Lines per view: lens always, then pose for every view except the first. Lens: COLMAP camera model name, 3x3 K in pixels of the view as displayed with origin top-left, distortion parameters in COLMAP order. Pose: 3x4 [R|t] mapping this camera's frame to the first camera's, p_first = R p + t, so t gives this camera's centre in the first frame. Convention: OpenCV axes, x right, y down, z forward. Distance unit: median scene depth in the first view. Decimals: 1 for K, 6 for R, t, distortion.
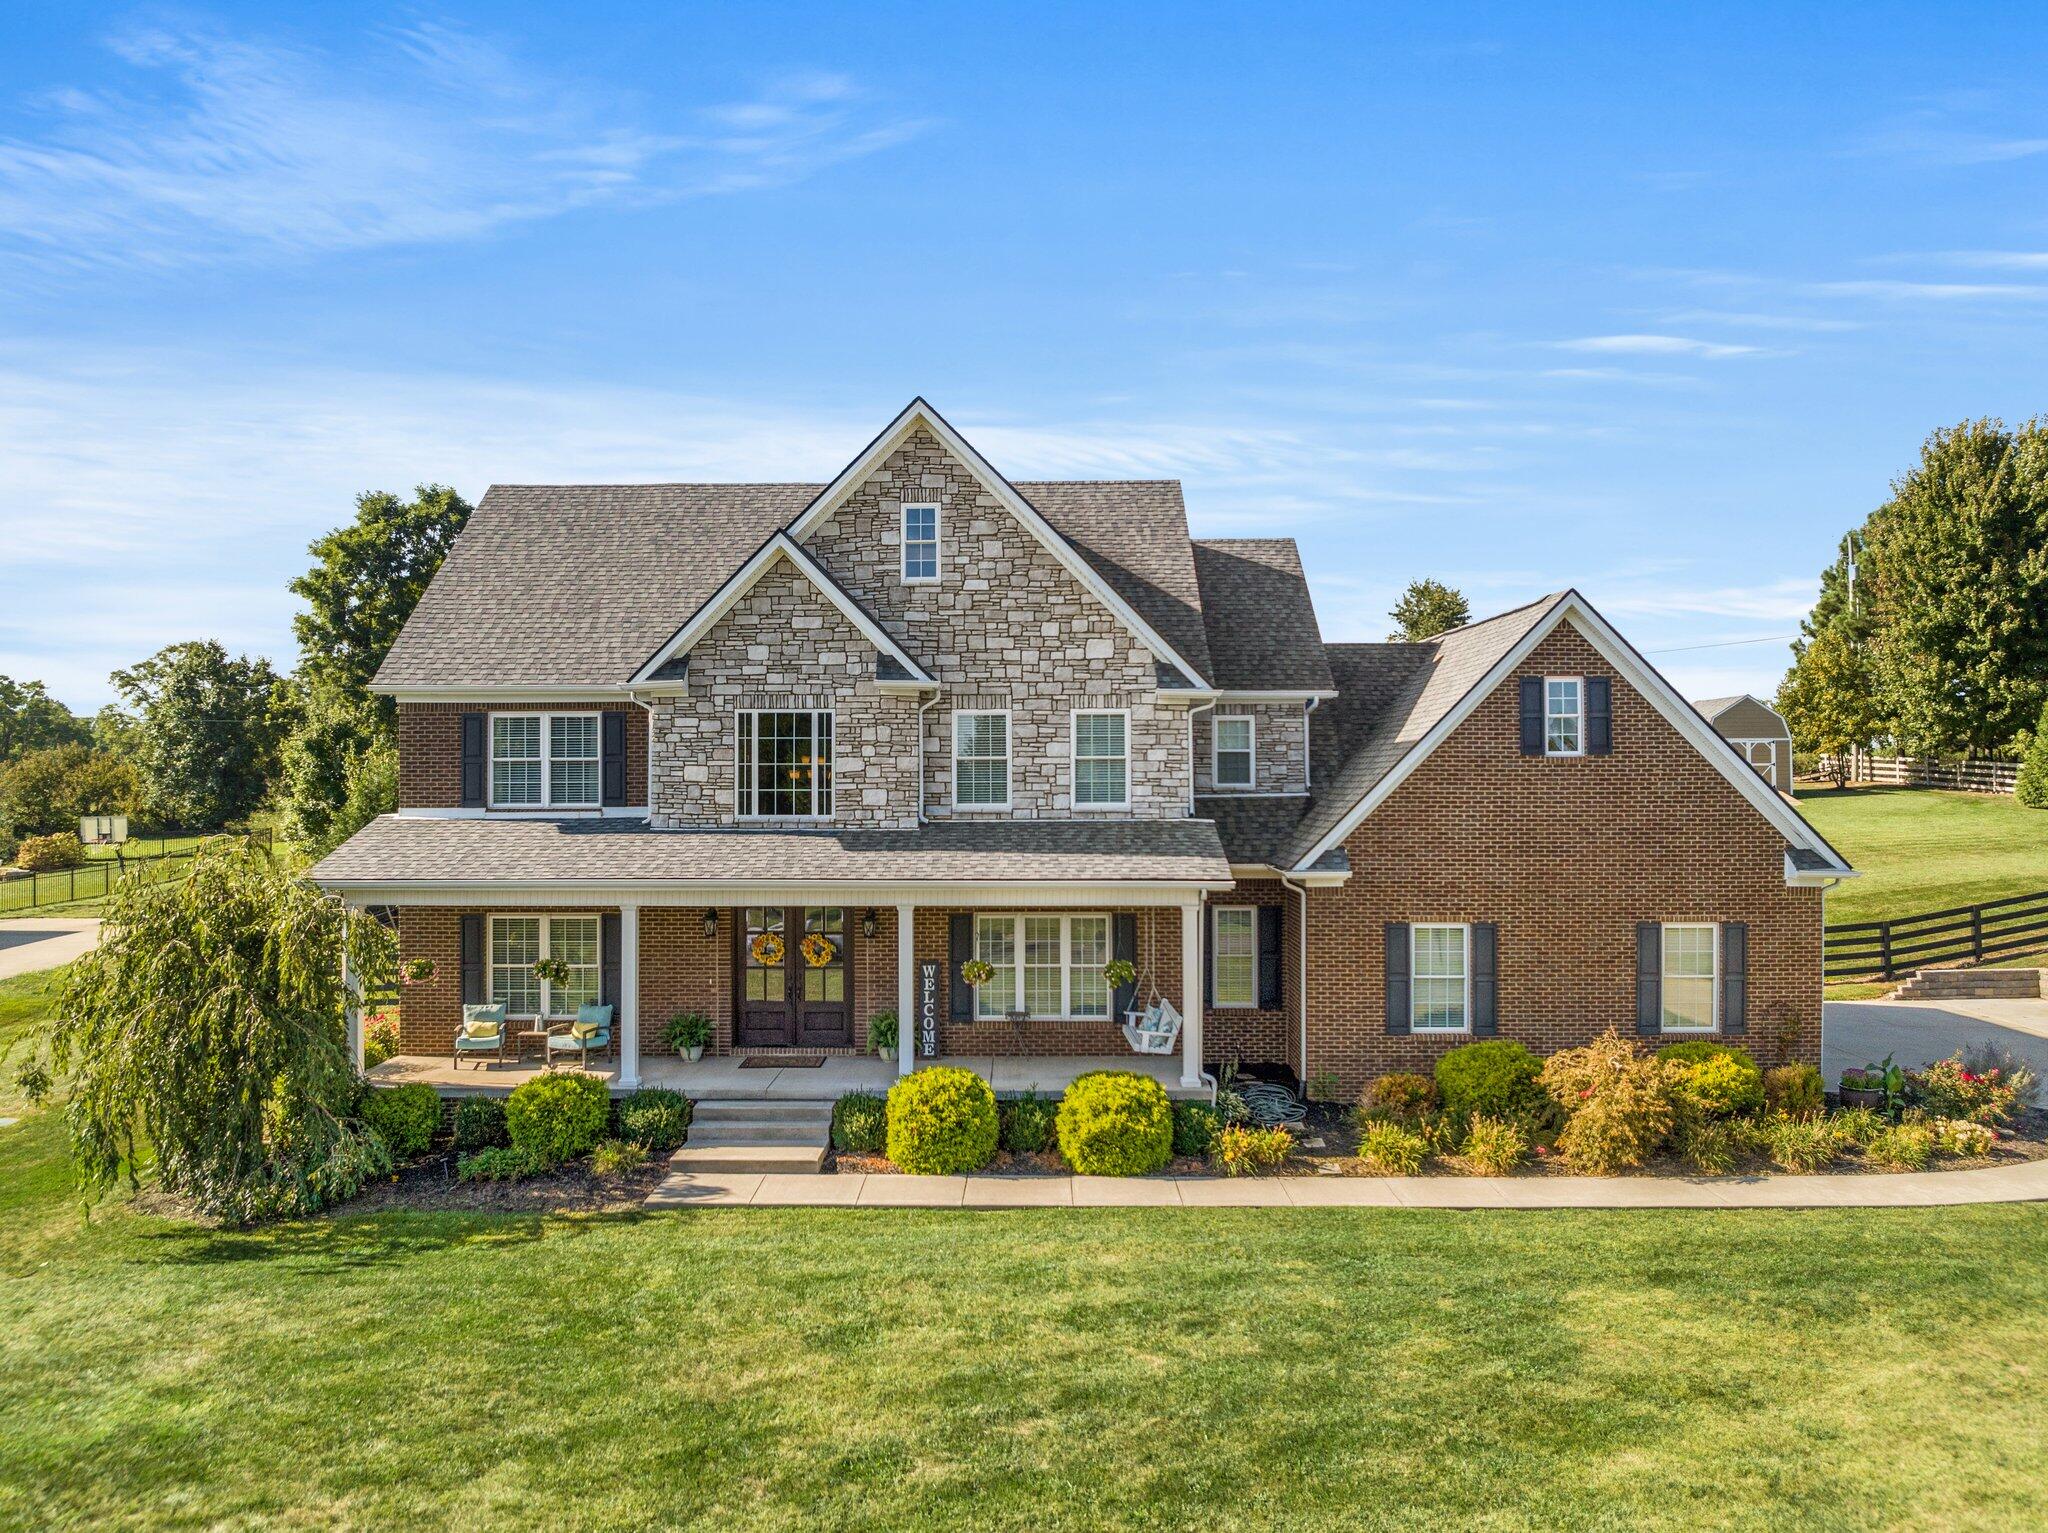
lens RADIAL K [[1417.1, 0, 1024.3], [0, 1417.1, 749.5], [0, 0, 1]] dist [-0.014062, -0.003581]
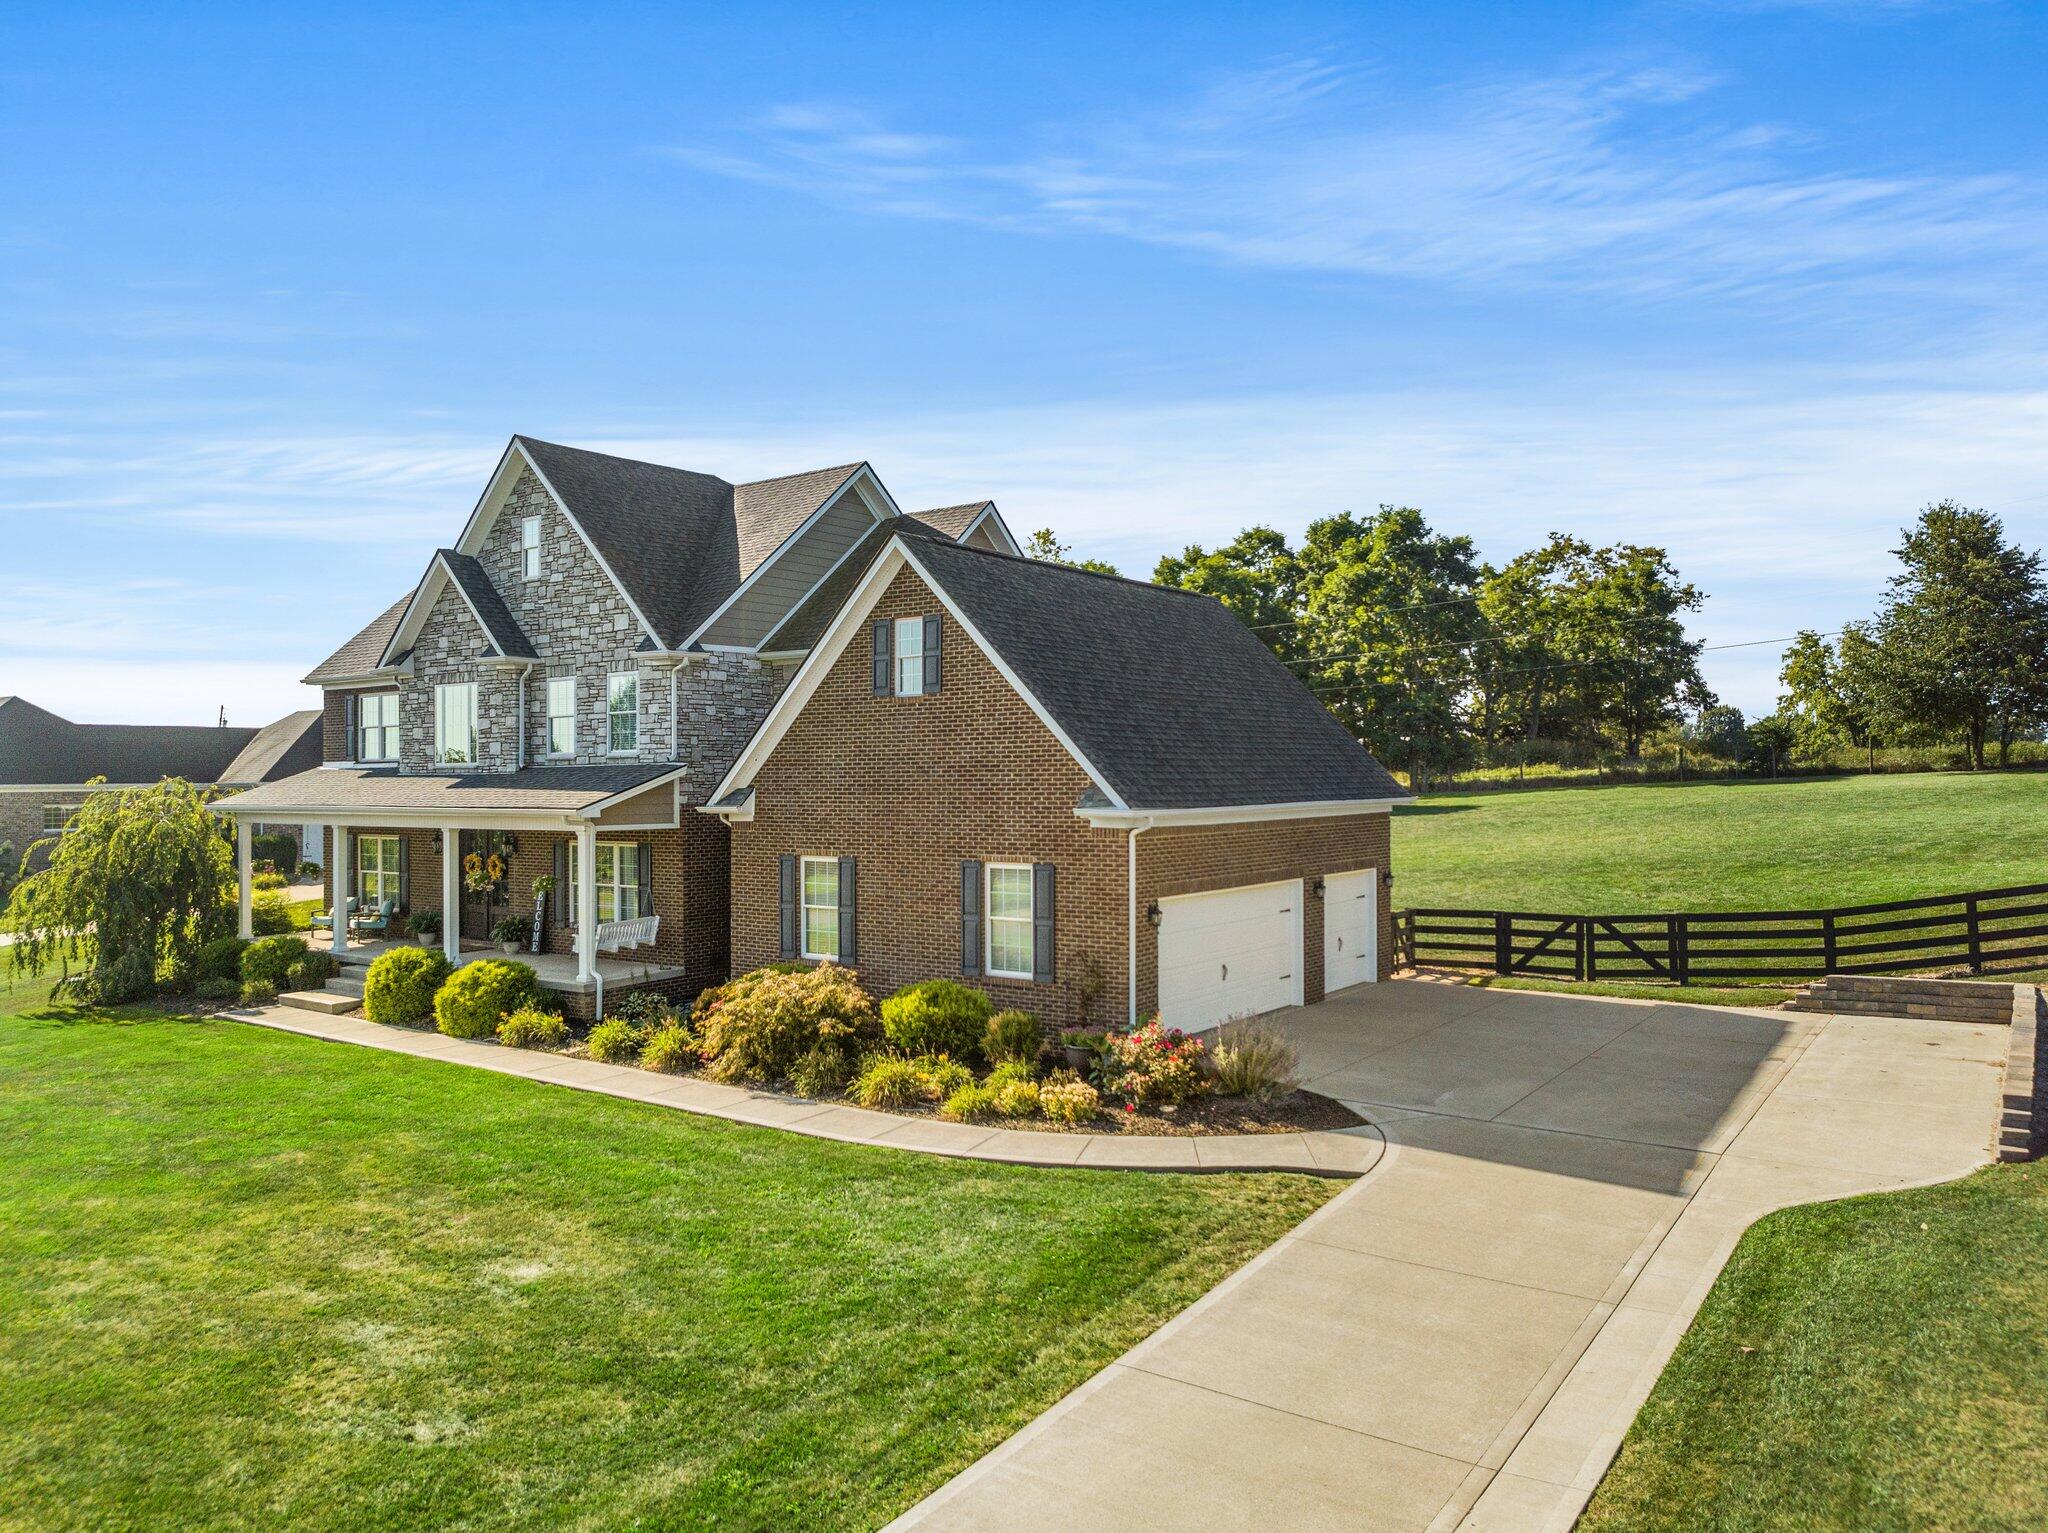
lens RADIAL K [[1423.7, 0, 1022.1], [0, 1423.7, 772.8], [0, 0, 1]] dist [-0.005806, -0.002905]
pose [[0.818320, -0.007881, -0.574709, 1.026629], [0.018300, 0.999756, 0.012348, 0.048242], [0.574472, -0.020622, 0.818264, 0.205750]]
